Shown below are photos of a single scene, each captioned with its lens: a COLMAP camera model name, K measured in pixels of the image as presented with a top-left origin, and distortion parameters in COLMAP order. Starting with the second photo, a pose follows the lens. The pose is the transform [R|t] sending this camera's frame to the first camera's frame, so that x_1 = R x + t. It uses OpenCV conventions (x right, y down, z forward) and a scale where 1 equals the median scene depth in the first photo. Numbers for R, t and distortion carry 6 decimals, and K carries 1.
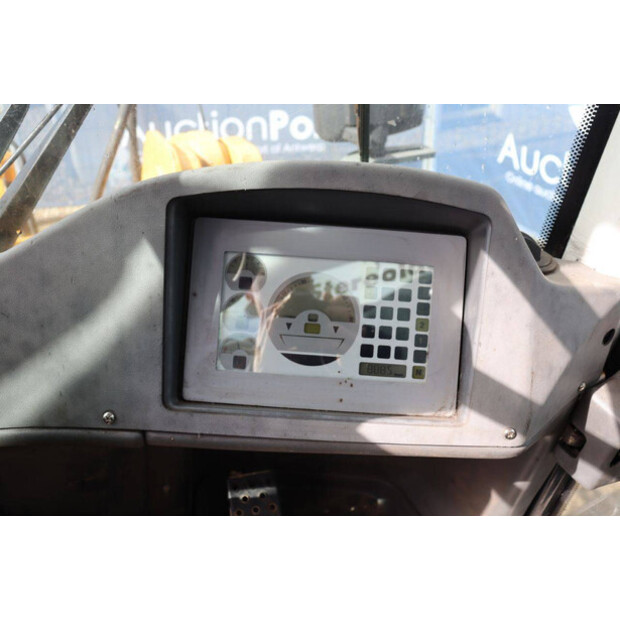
lens RADIAL K [[627.8, 0, 310.0], [0, 627.8, 310.0], [0, 0, 1]] dist [-0.097091, 0.003946]
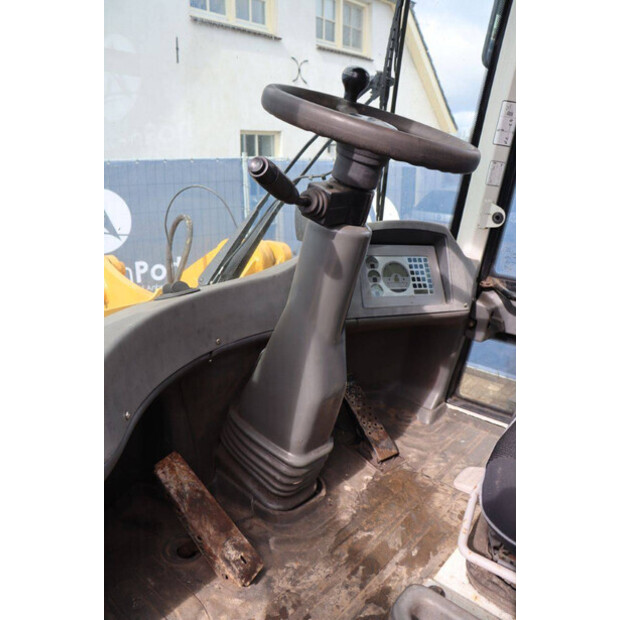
lens RADIAL K [[509.7, 0, 310.0], [0, 509.7, 310.0], [0, 0, 1]] dist [-0.192396, 0.207599]
pose [[0.927427, -0.115035, 0.355873, -1.174323], [0.188974, 0.965258, -0.180462, 0.493118], [-0.322750, 0.234616, 0.916945, -0.917162]]
